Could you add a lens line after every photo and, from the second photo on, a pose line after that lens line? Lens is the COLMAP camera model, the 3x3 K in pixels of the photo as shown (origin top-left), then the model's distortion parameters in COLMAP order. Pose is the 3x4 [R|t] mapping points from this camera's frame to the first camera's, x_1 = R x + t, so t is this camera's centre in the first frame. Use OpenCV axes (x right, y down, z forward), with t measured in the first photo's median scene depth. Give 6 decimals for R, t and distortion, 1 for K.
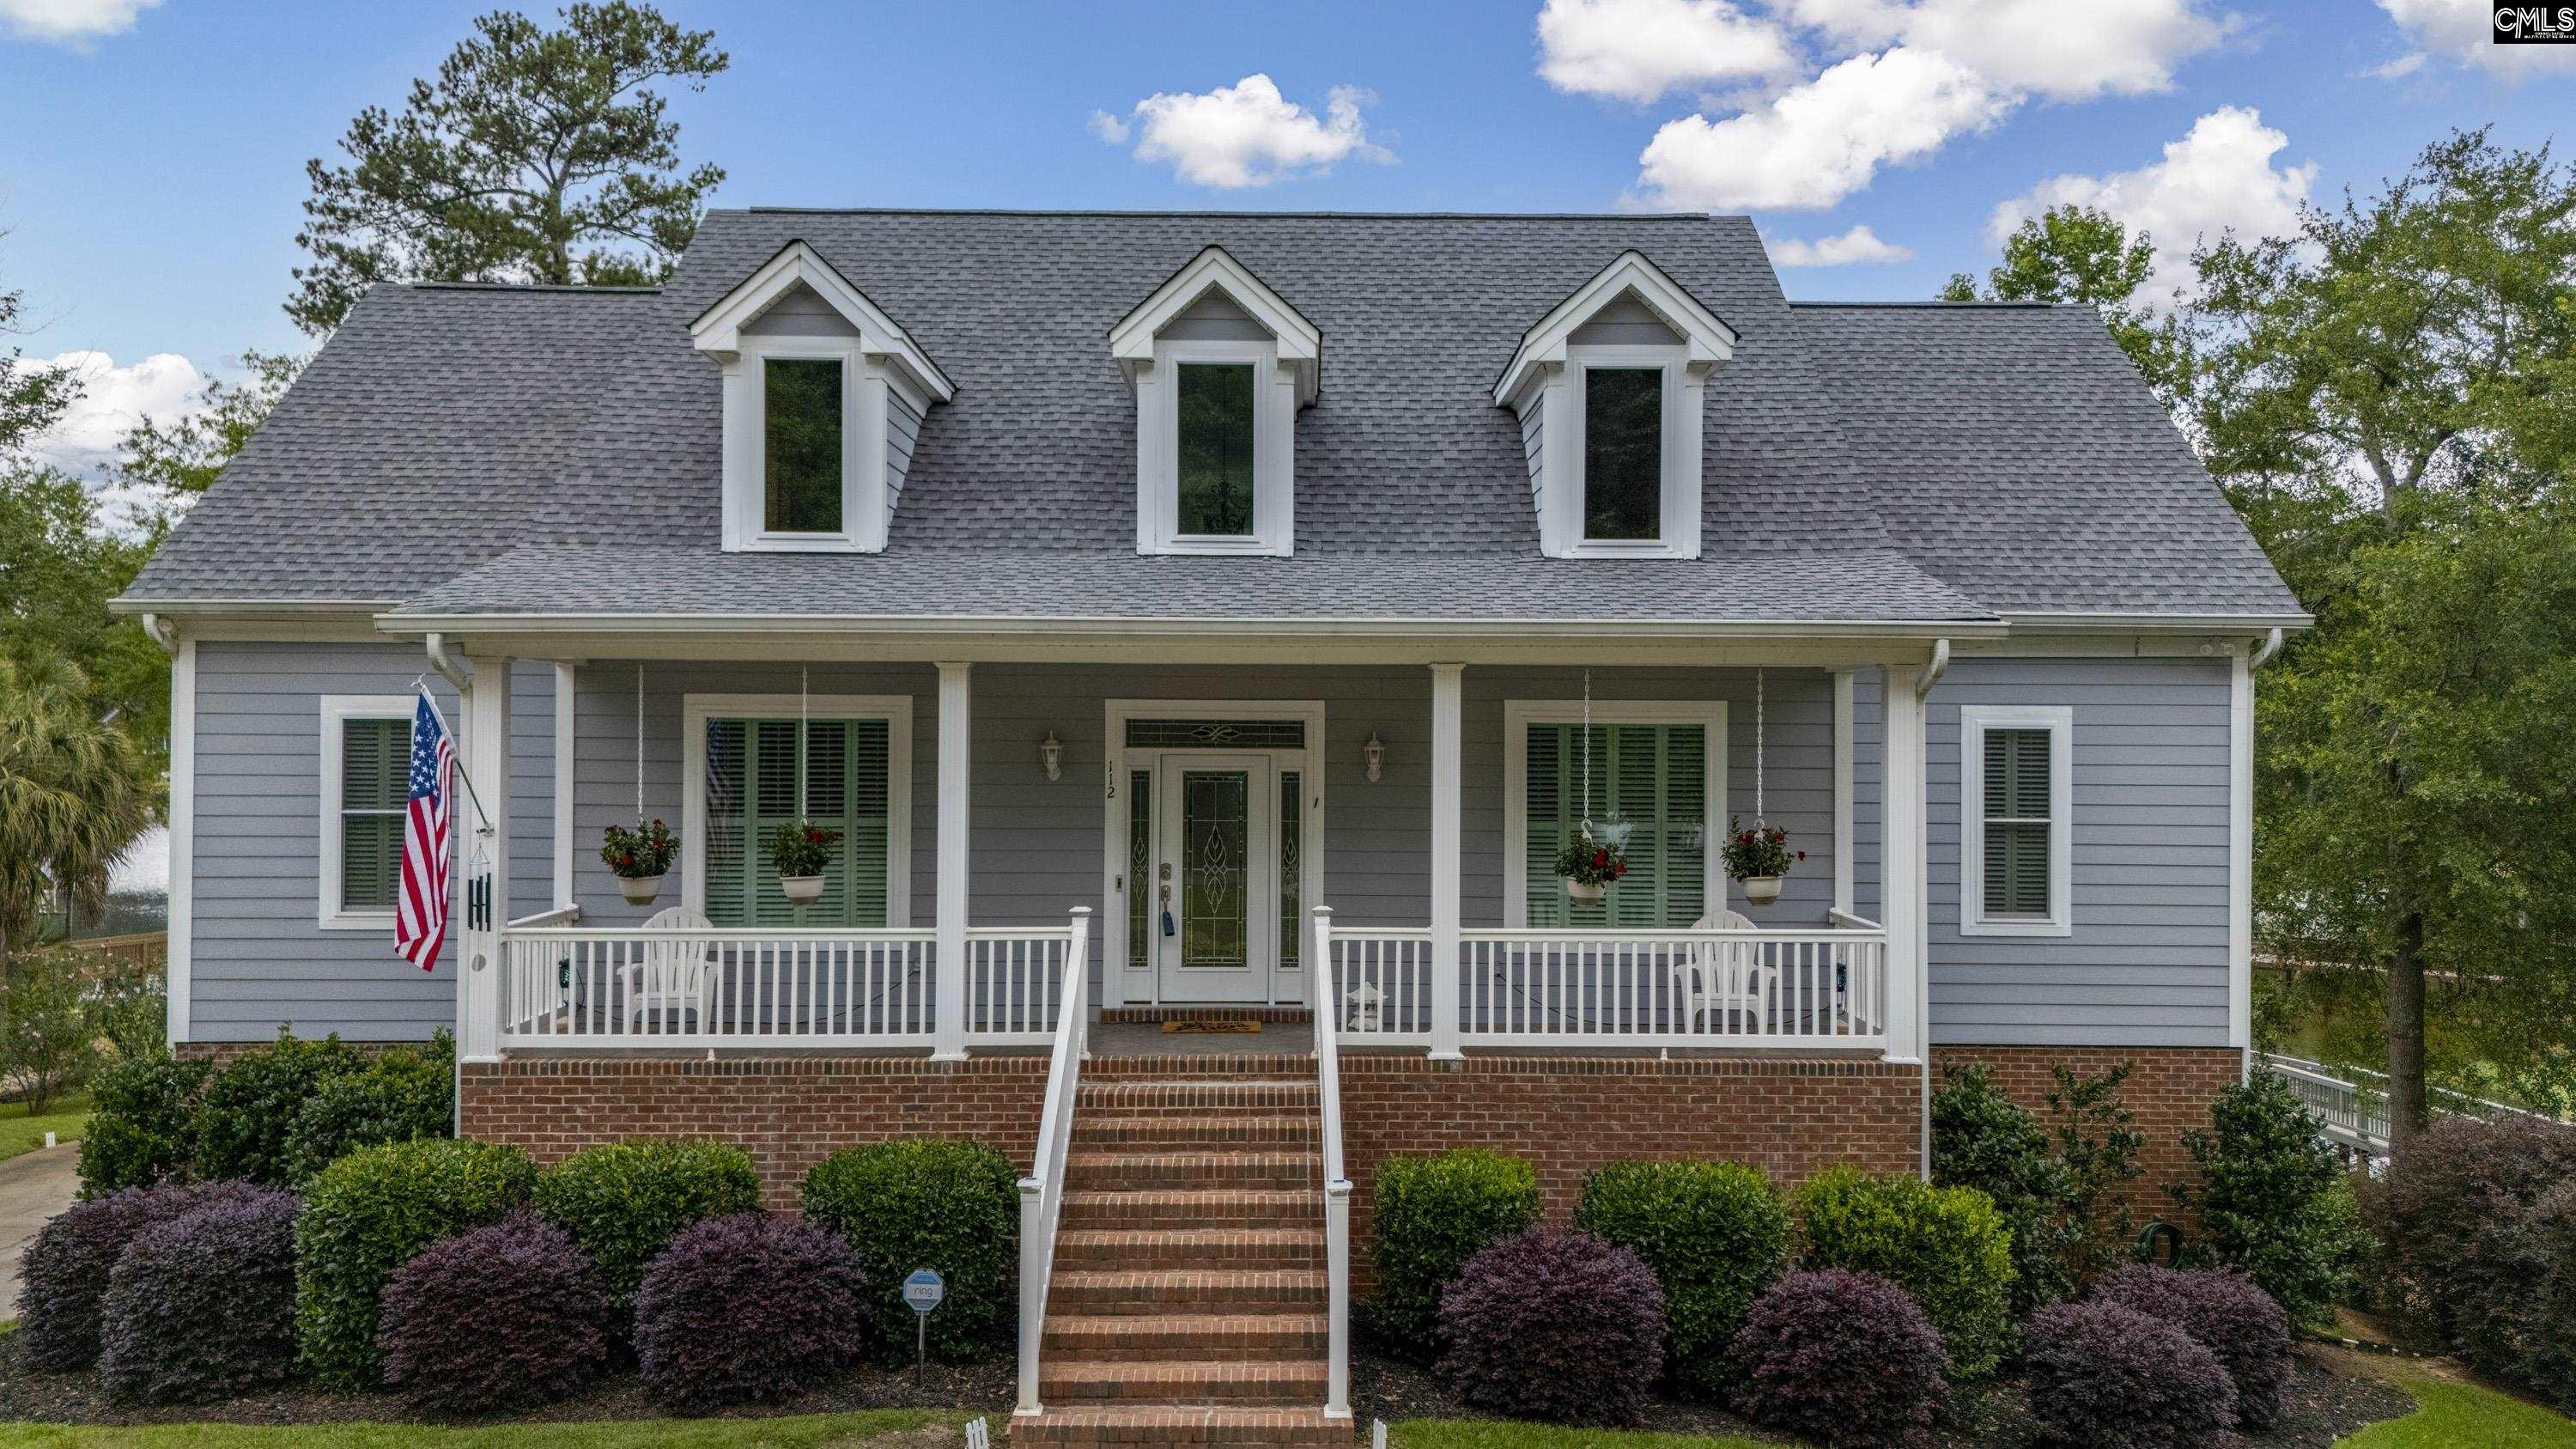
lens RADIAL K [[1899.7, 0, 1288.0], [0, 1899.7, 724.5], [0, 0, 1]] dist [0.041082, 0.001487]
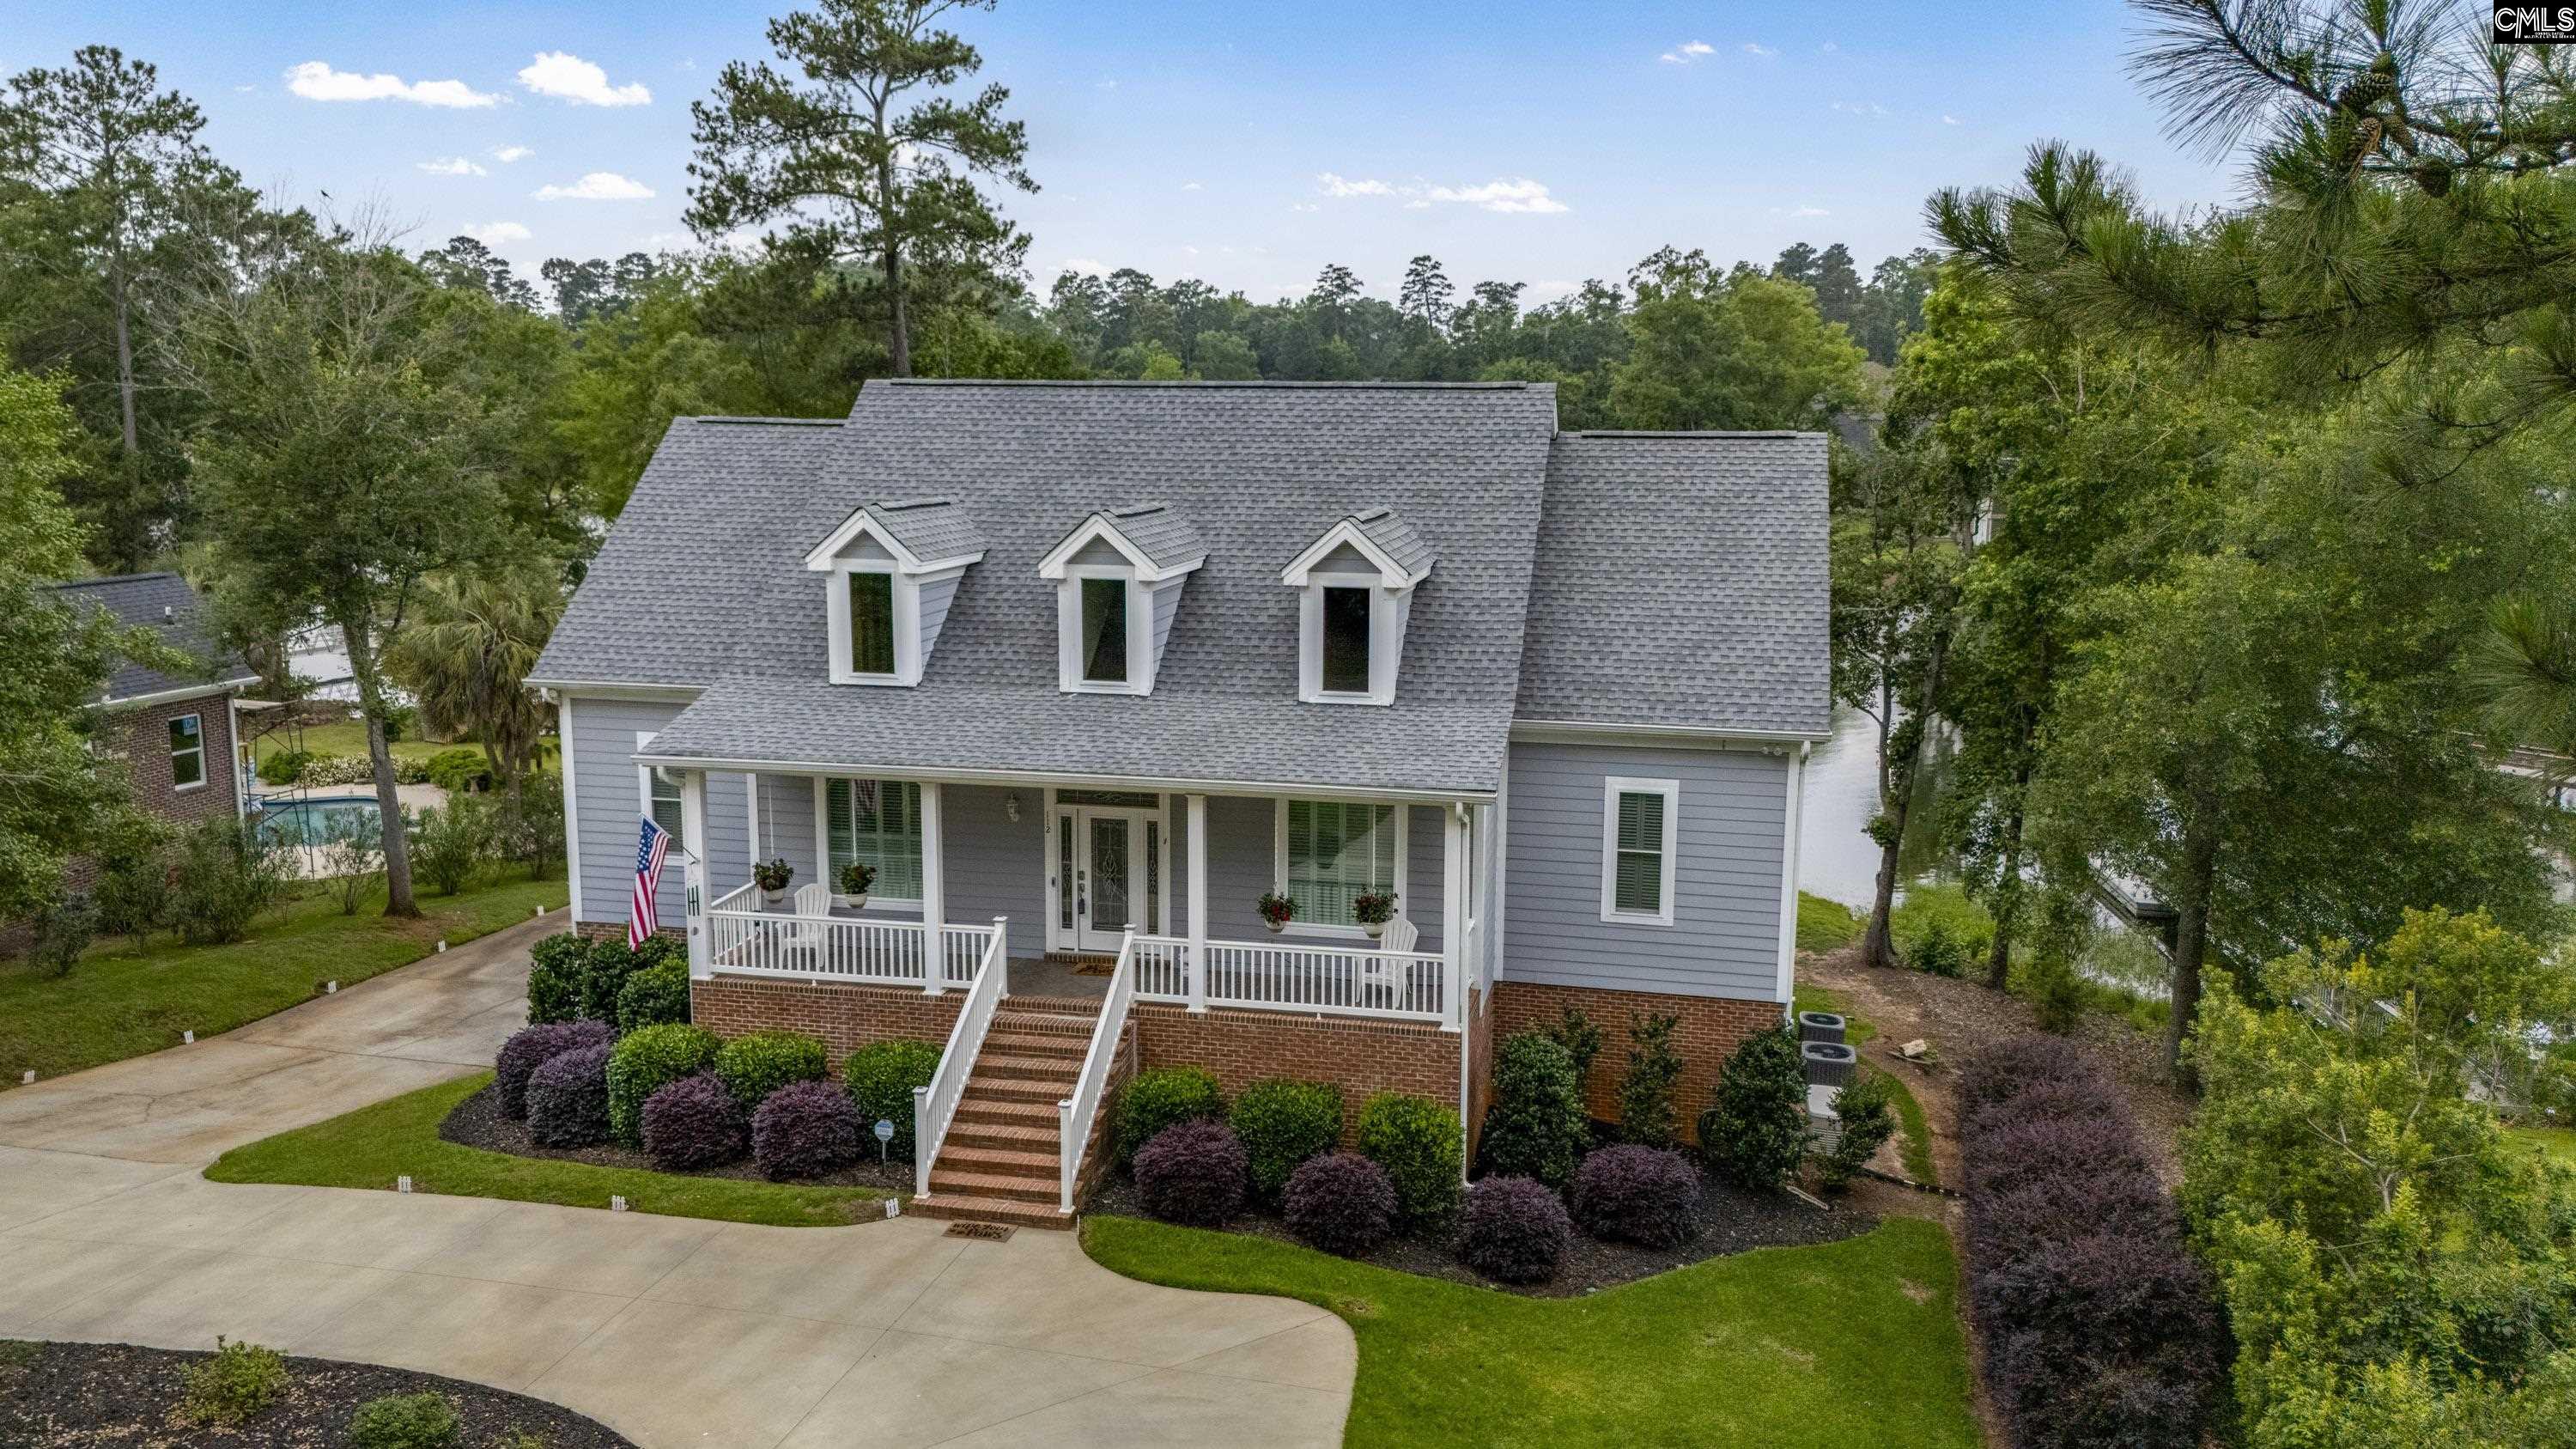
lens RADIAL K [[1870.9, 0, 1288.0], [0, 1870.9, 724.5], [0, 0, 1]] dist [0.092765, -0.132609]
pose [[0.976399, 0.036761, -0.212822, 0.524793], [0.001495, 0.984234, 0.176866, -0.394281], [0.215969, -0.173010, 0.960950, -0.614240]]
